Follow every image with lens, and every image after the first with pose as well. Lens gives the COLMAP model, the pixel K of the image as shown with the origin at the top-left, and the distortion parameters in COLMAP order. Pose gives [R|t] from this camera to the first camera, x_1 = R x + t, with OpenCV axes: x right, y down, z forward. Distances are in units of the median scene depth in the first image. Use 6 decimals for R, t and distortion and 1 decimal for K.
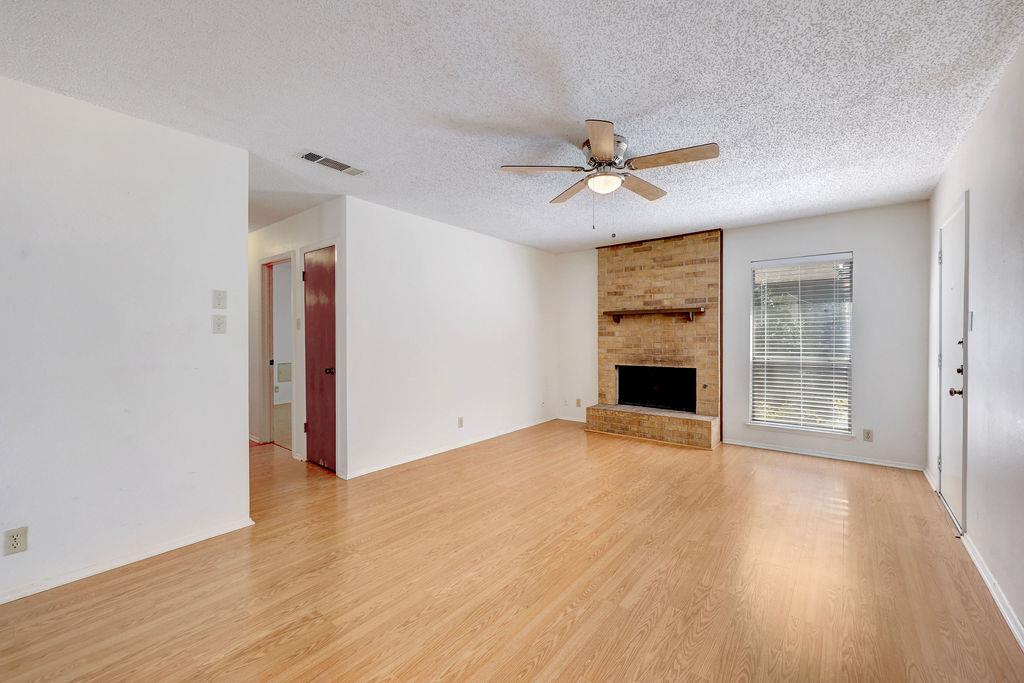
lens RADIAL K [[428.0, 0, 512.0], [0, 428.0, 341.5], [0, 0, 1]] dist [0.001860, 0.000082]
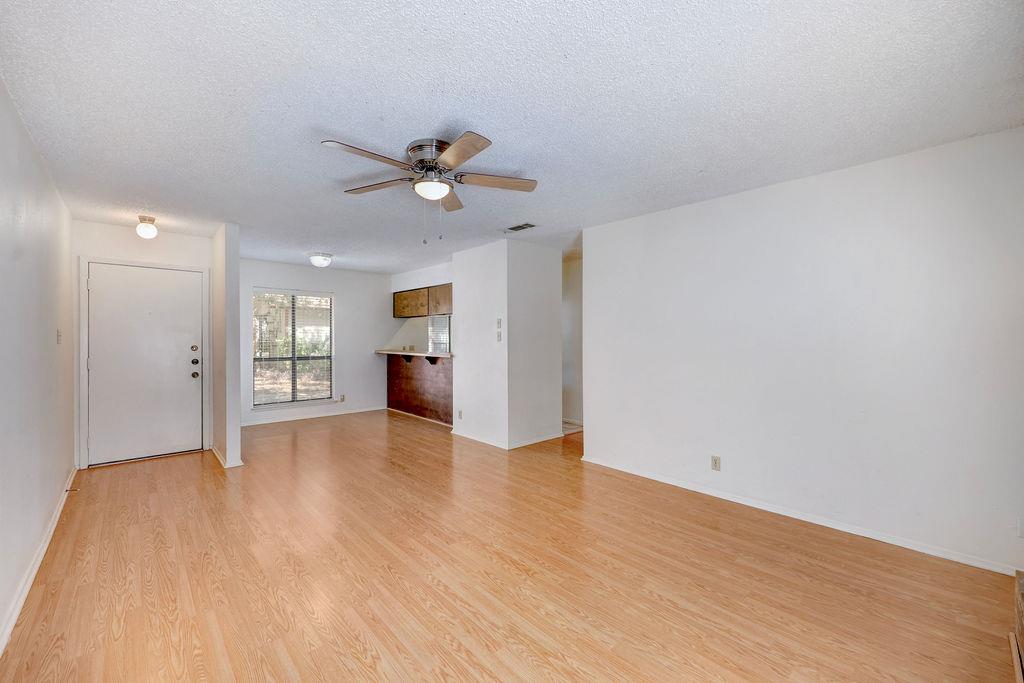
lens RADIAL K [[416.1, 0, 509.6], [0, 416.1, 337.6], [0, 0, 1]] dist [0.000524, 0.000114]
pose [[-0.170592, 0.003802, -0.985334, 0.904963], [-0.011272, 0.999920, 0.005809, -0.037153], [0.985277, 0.012097, -0.170536, 1.083979]]
